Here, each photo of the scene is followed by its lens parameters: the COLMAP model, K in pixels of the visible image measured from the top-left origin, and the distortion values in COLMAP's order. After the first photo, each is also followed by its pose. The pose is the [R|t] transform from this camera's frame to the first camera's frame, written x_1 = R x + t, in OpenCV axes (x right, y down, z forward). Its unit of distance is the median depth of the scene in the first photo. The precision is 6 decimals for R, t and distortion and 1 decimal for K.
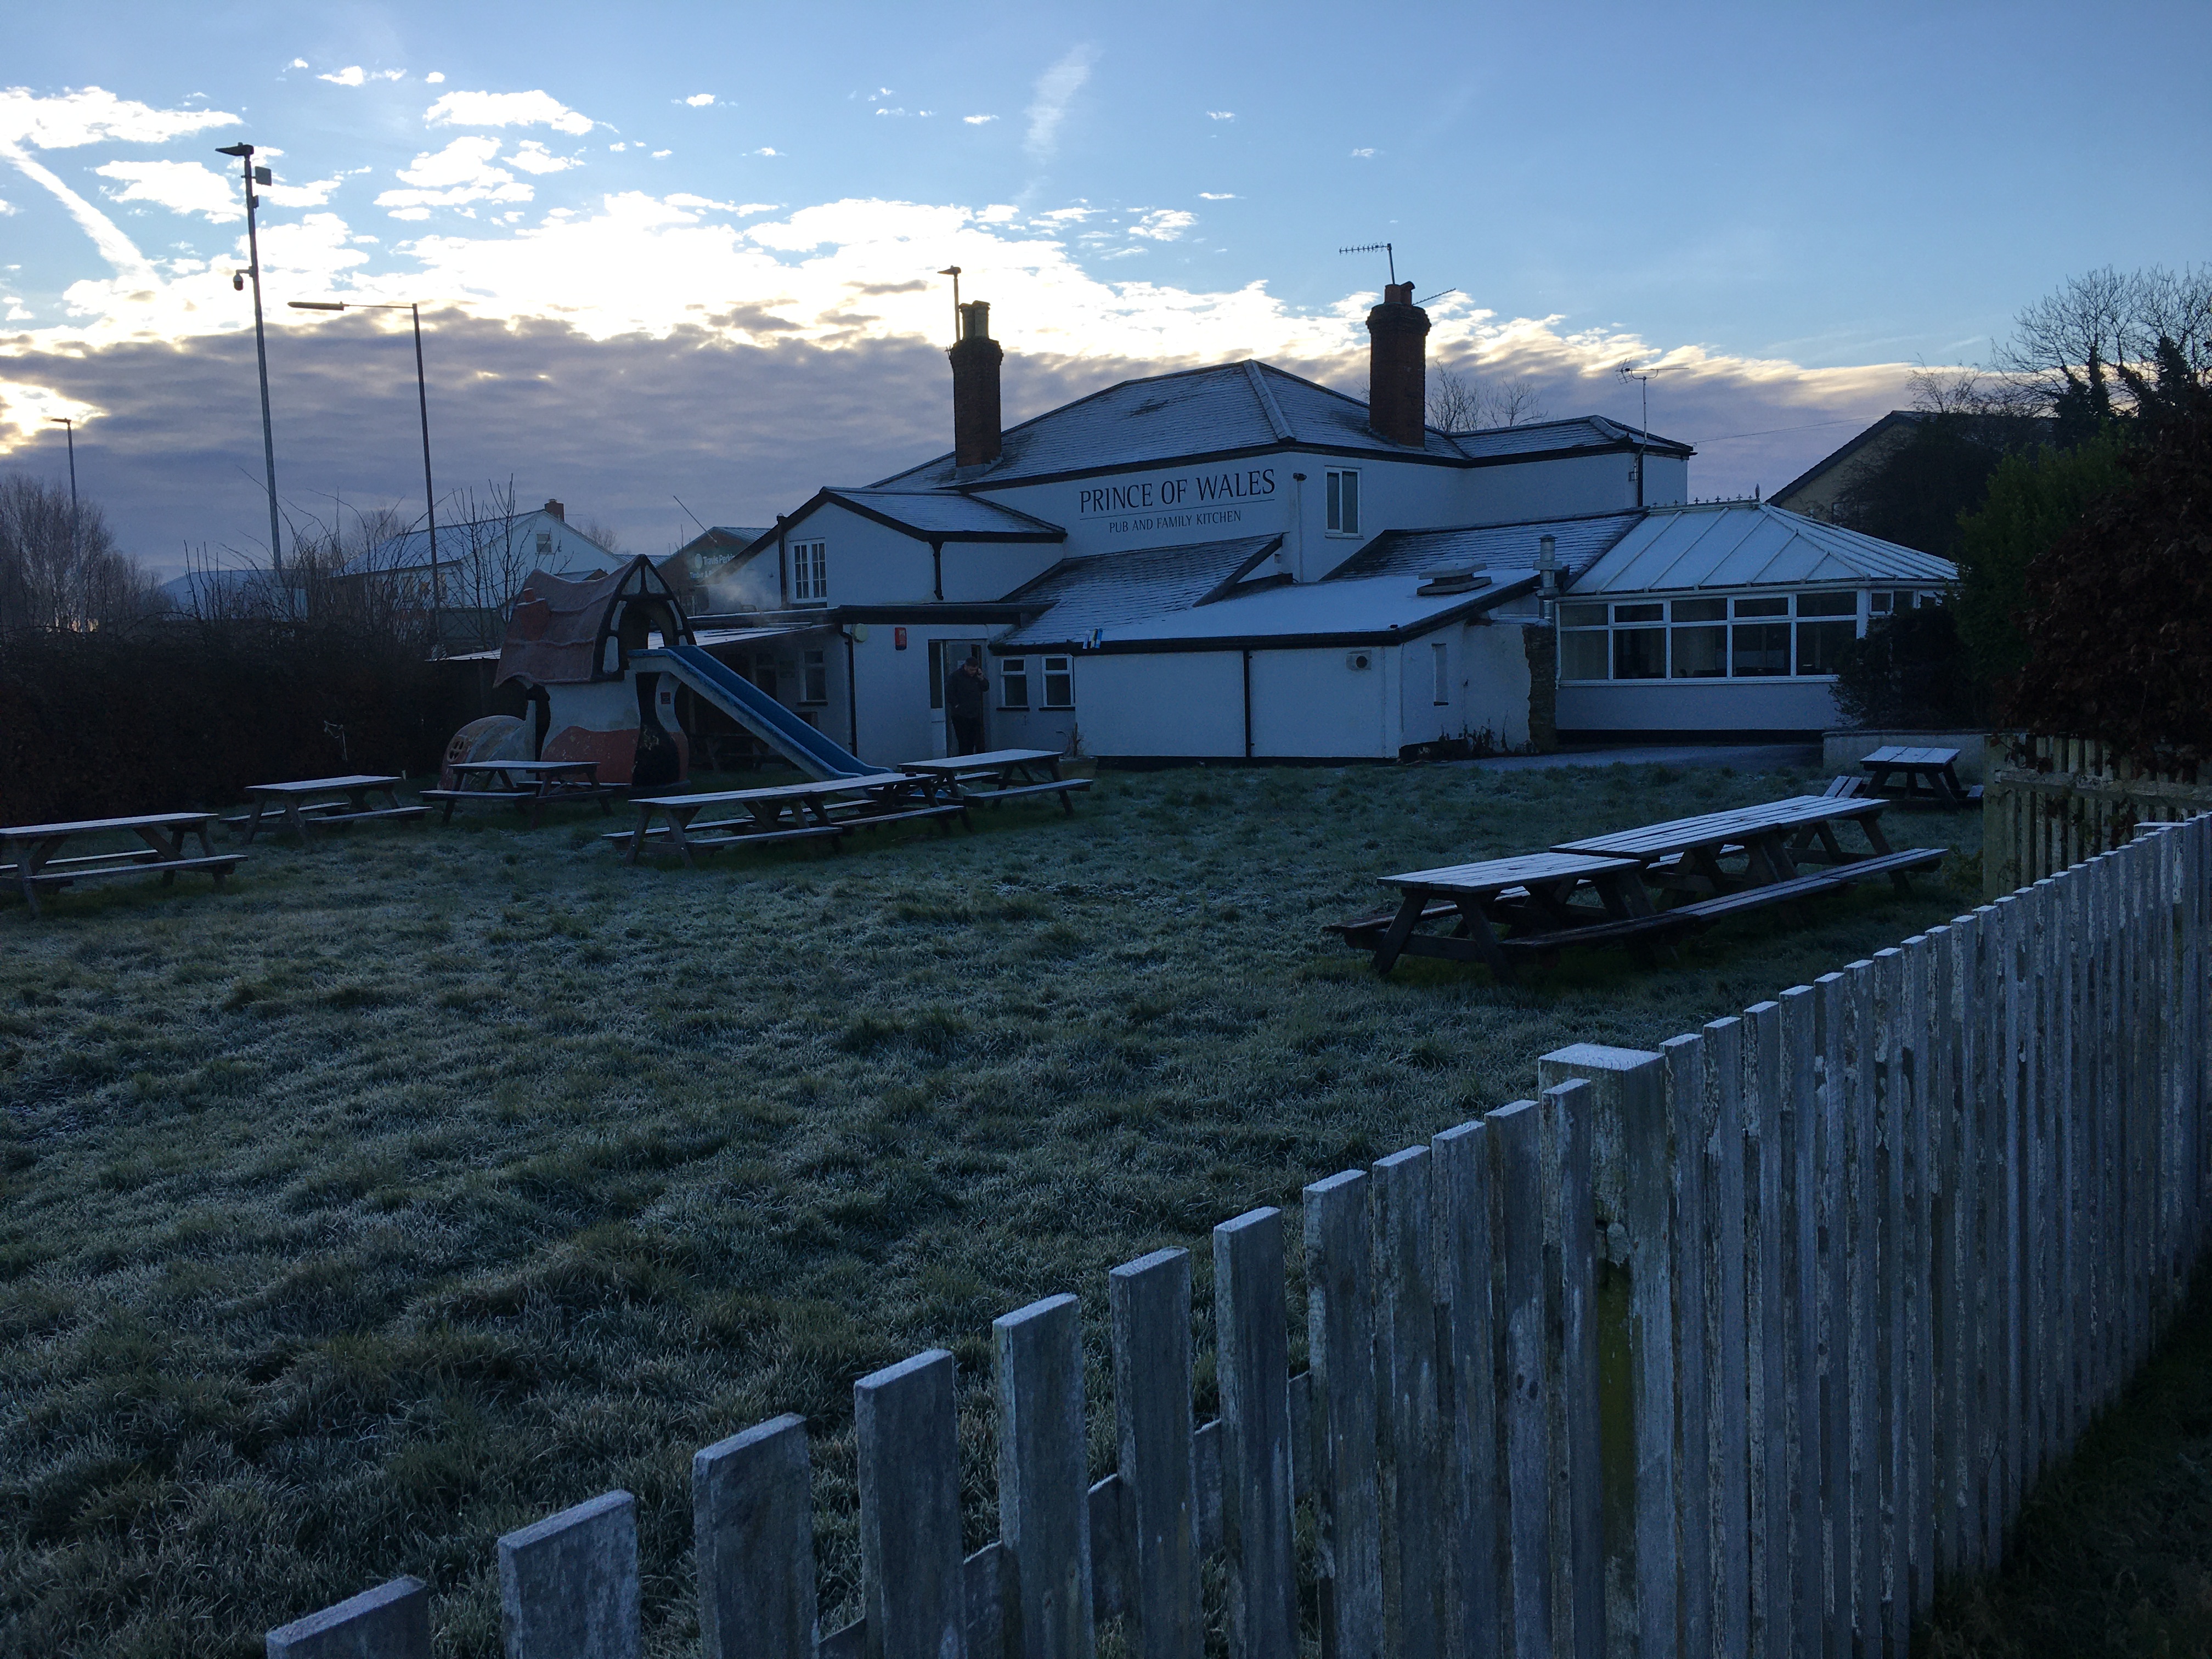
lens RADIAL K [[1861.7, 0, 1106.0], [0, 1861.7, 829.5], [0, 0, 1]] dist [0.081523, -0.104914]
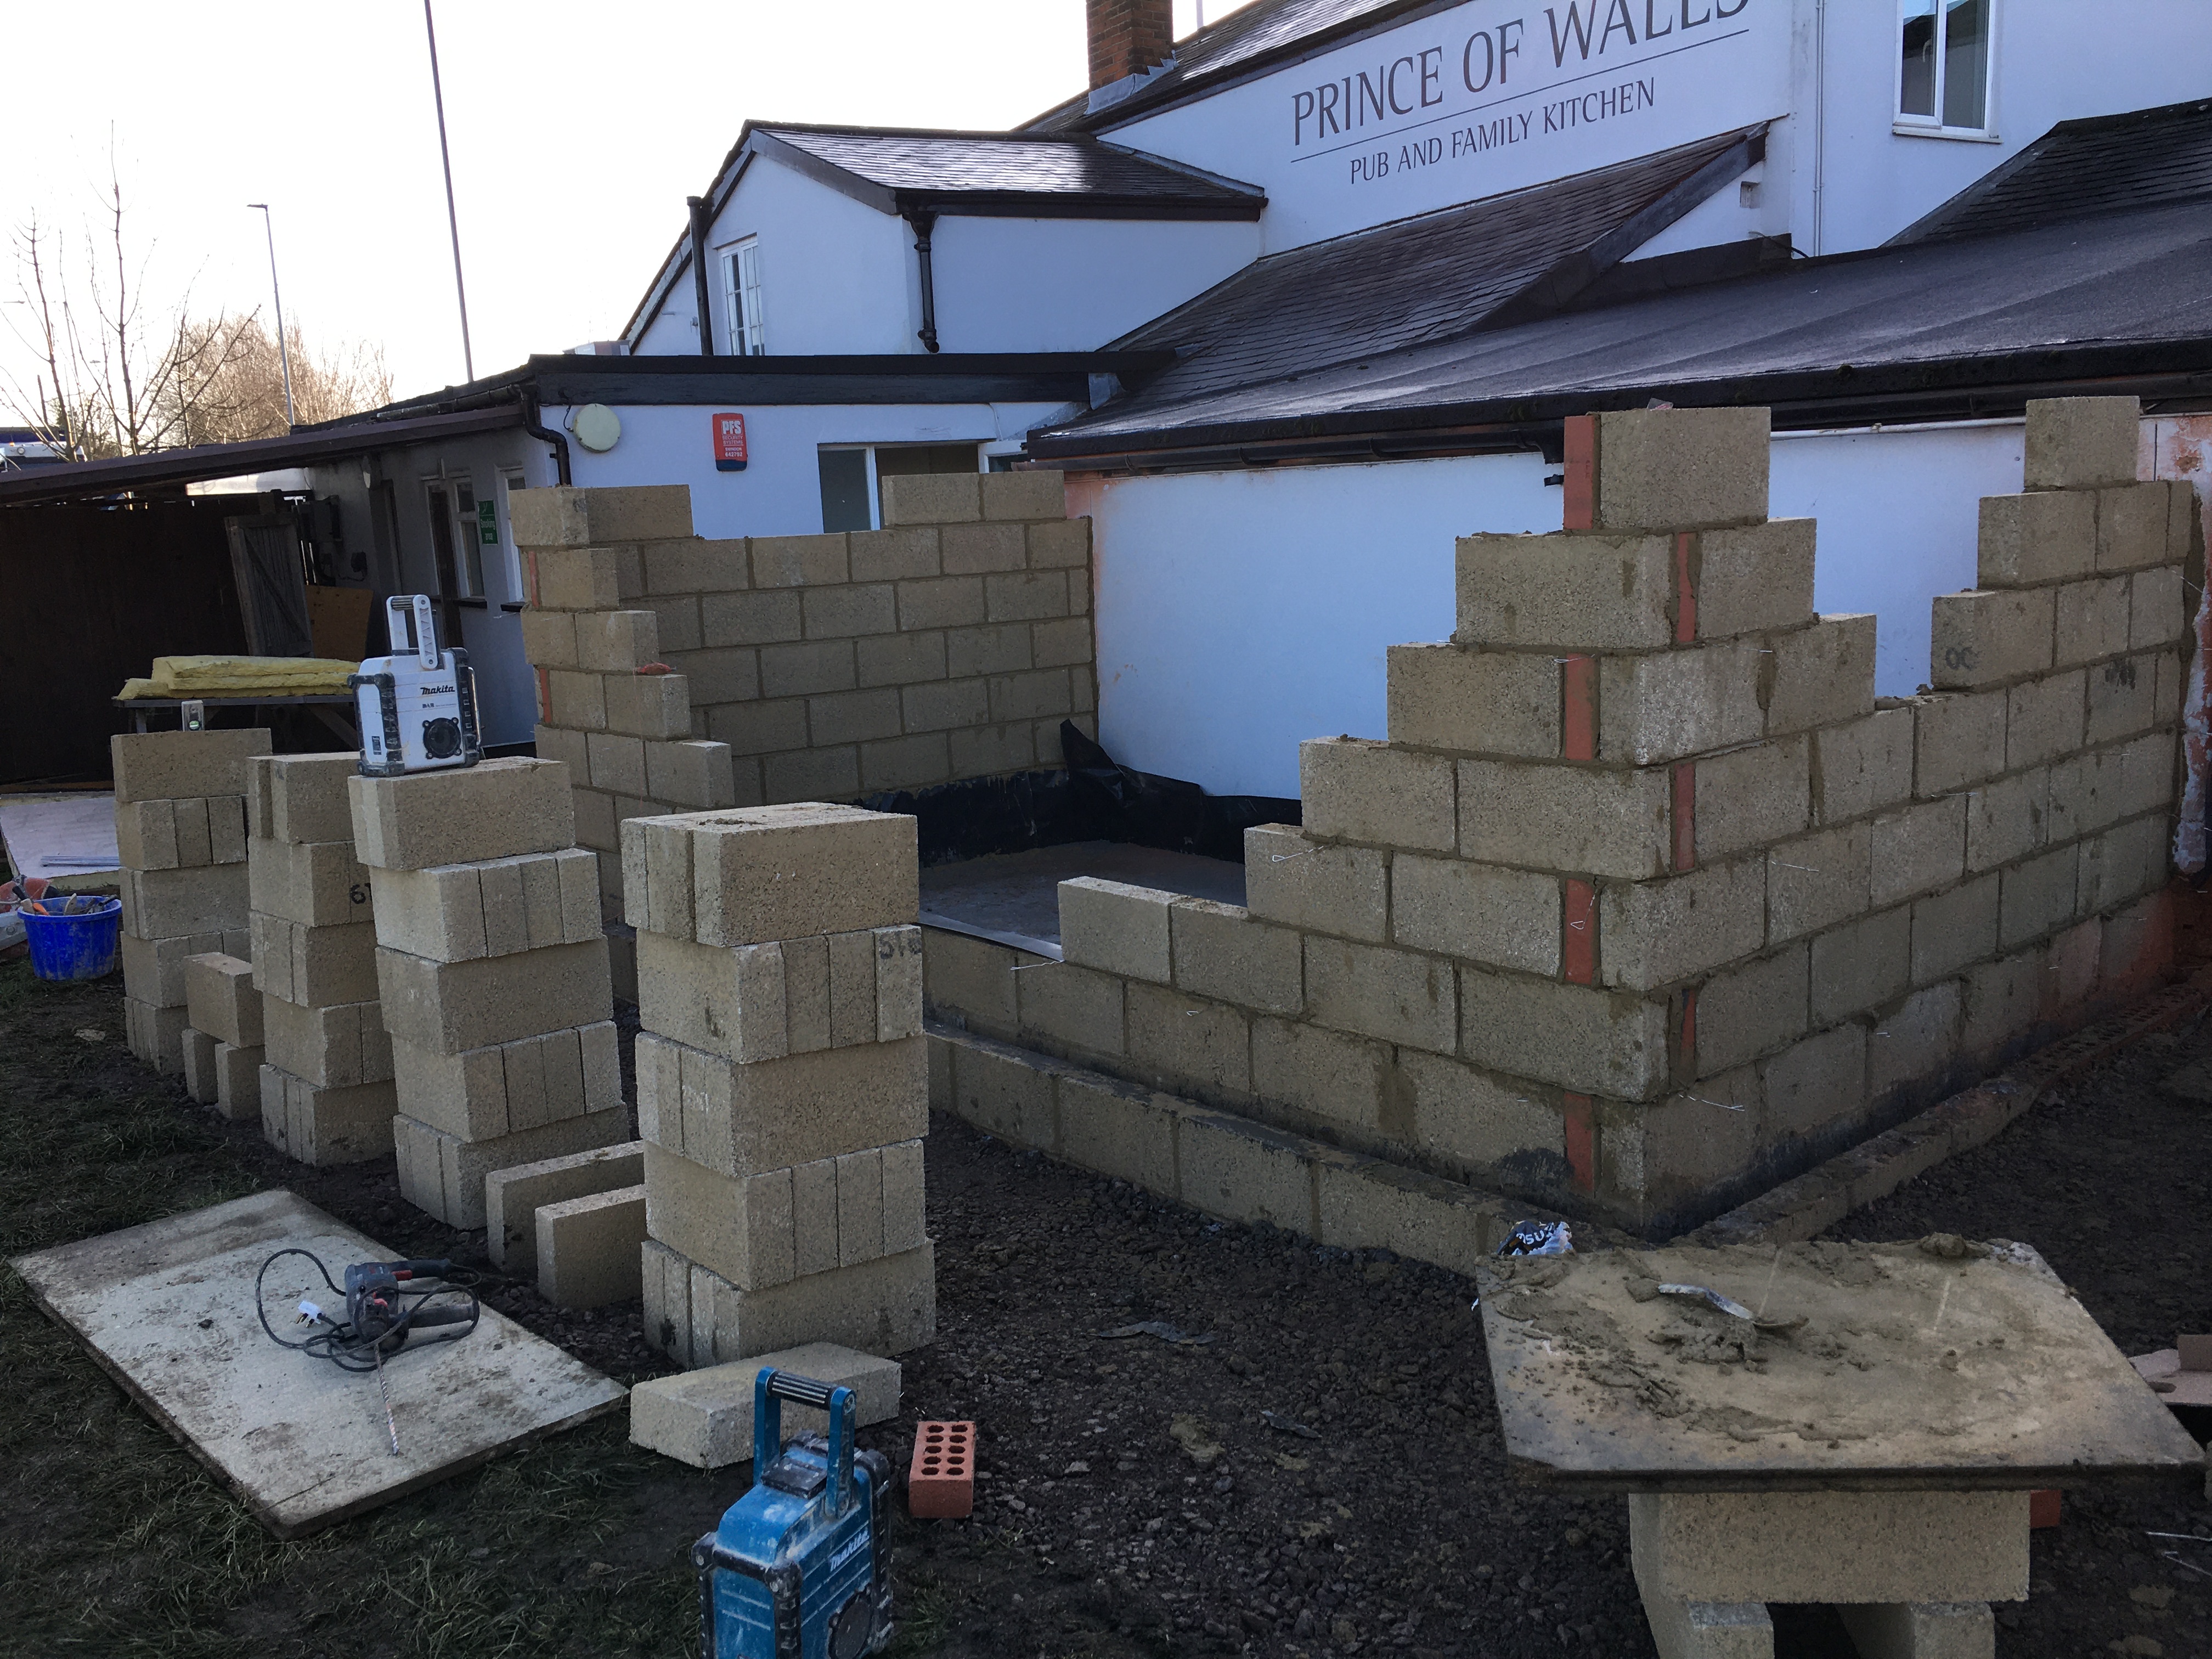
lens RADIAL K [[1861.7, 0, 1106.0], [0, 1861.7, 829.5], [0, 0, 1]] dist [0.081523, -0.104914]
pose [[0.964894, 0.029730, -0.260953, 0.069874], [-0.004871, 0.995428, 0.095395, -0.055327], [0.262596, -0.090774, 0.960627, 0.593120]]
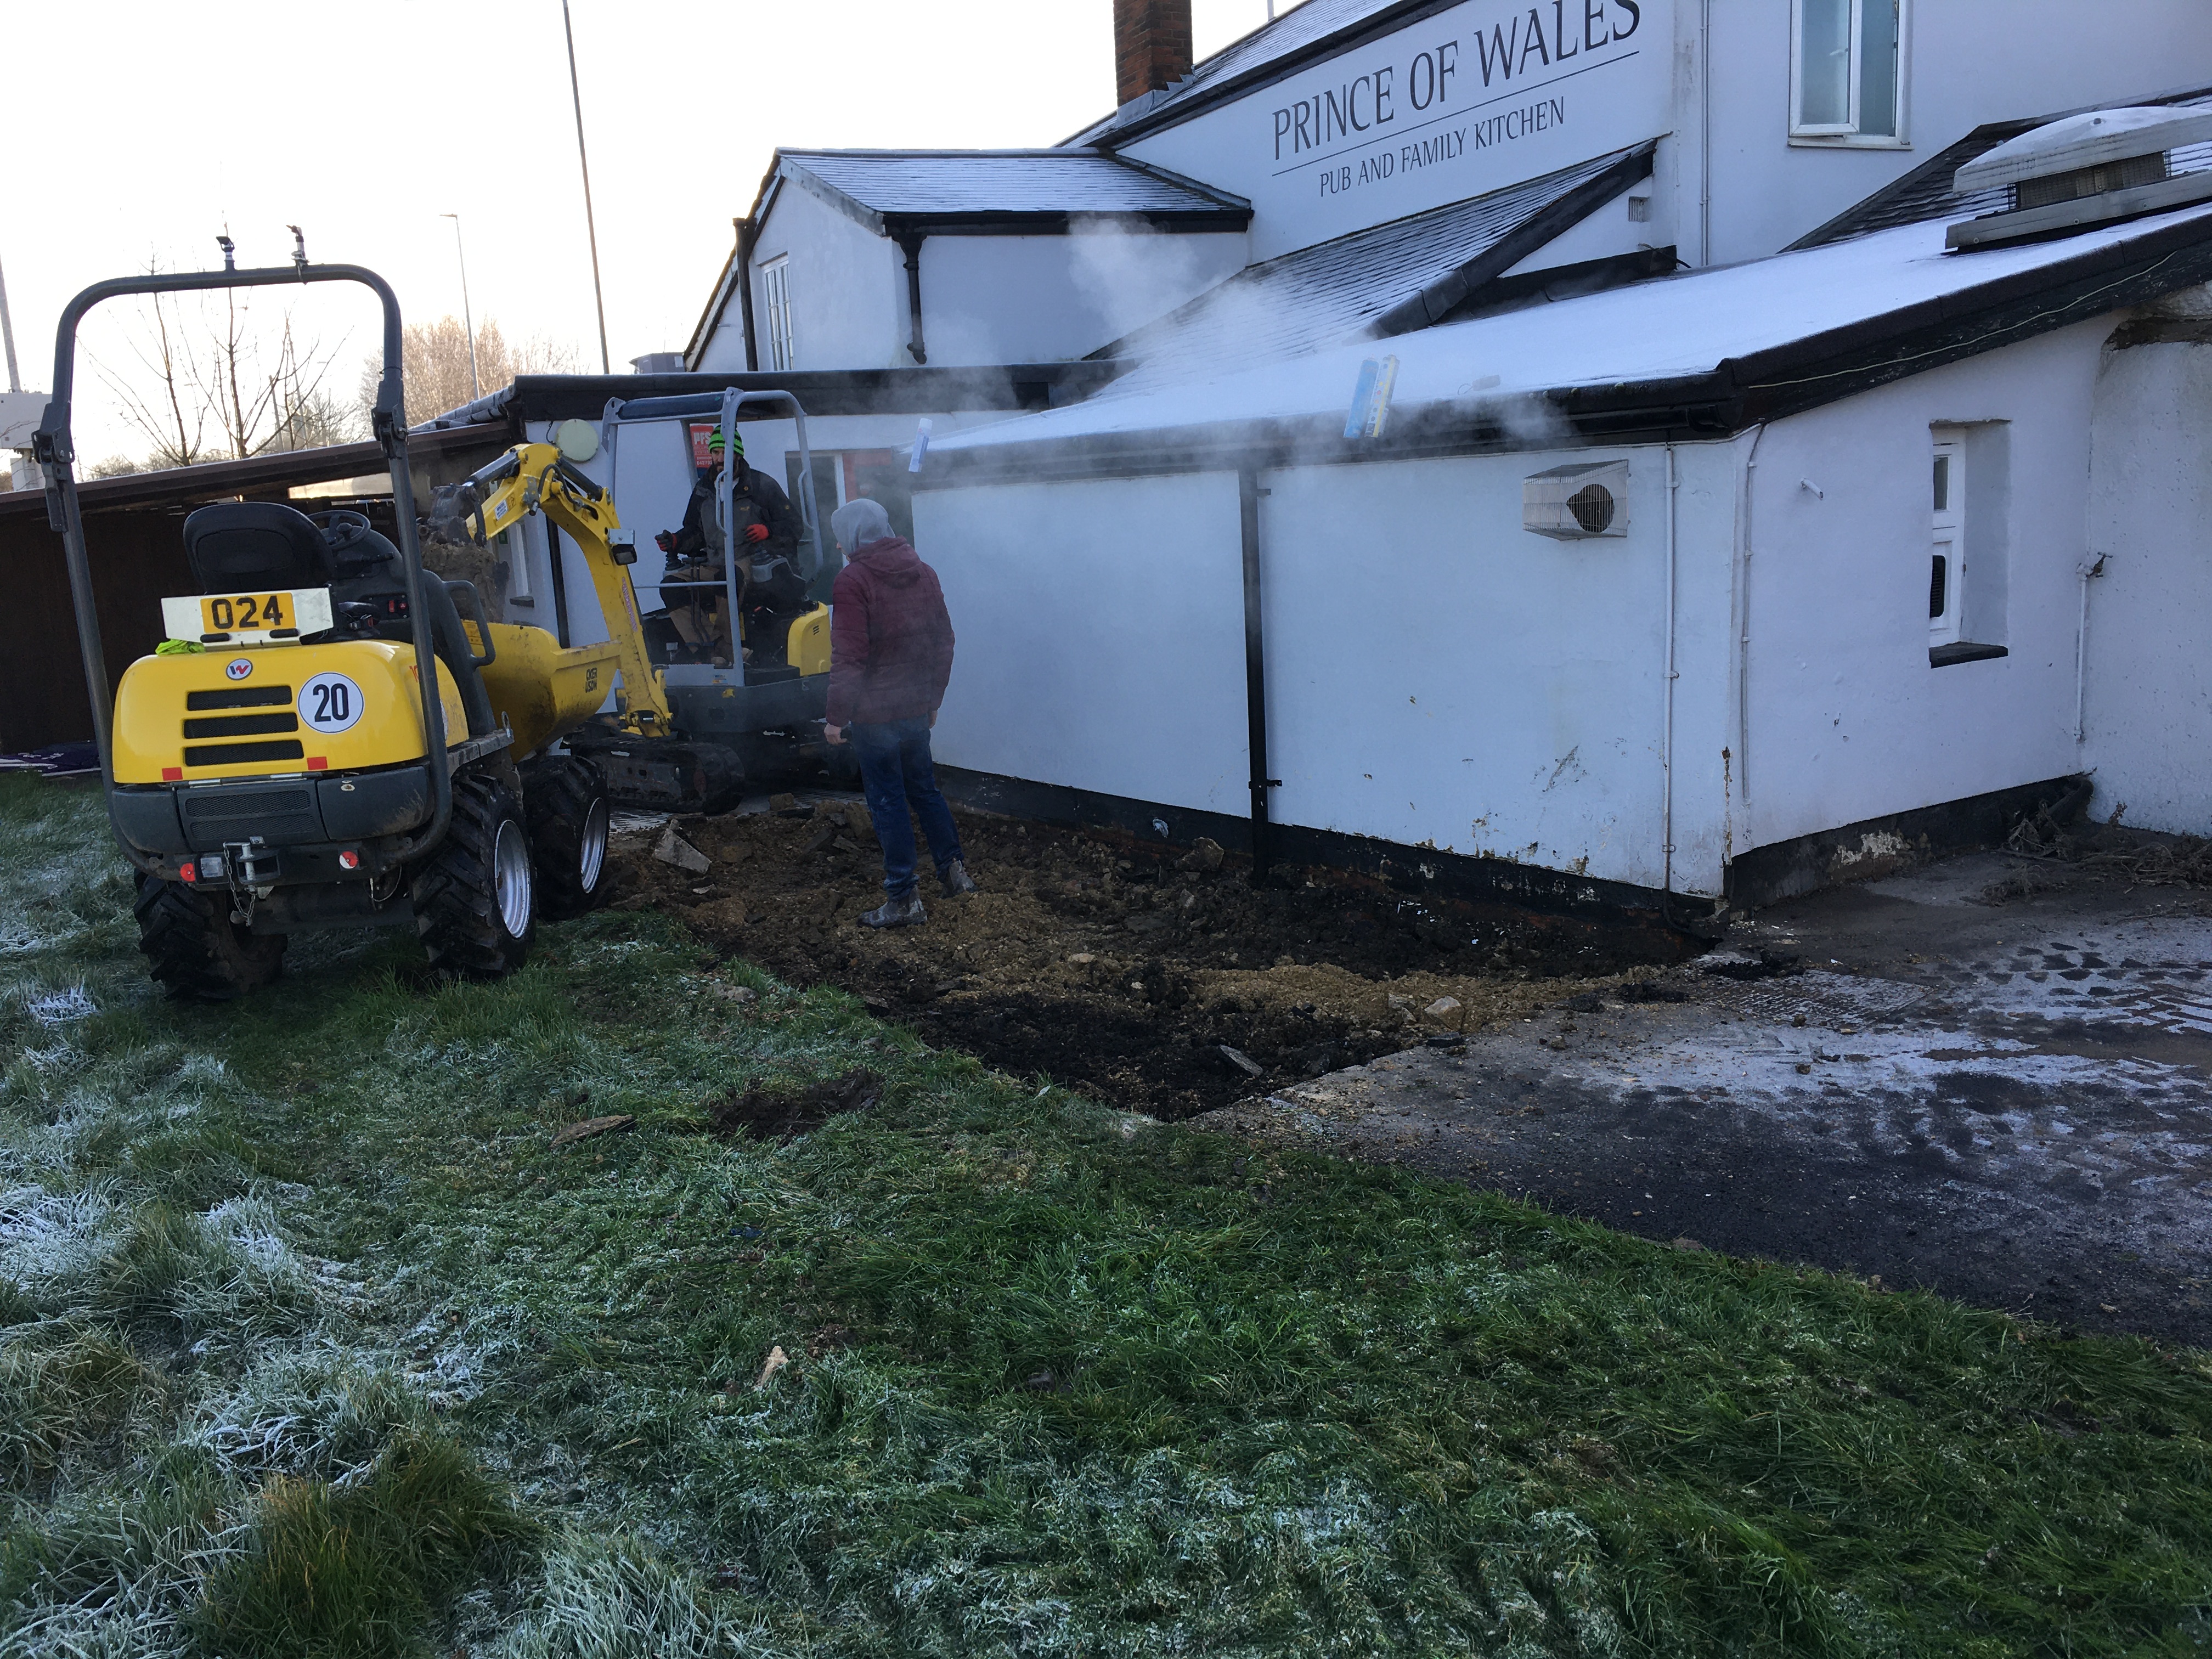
lens RADIAL K [[1861.7, 0, 1106.0], [0, 1861.7, 829.5], [0, 0, 1]] dist [0.081523, -0.104914]
pose [[0.931237, 0.043837, -0.361769, 0.134709], [-0.005931, 0.994430, 0.105232, -0.057450], [0.364367, -0.095850, 0.926310, 0.580621]]
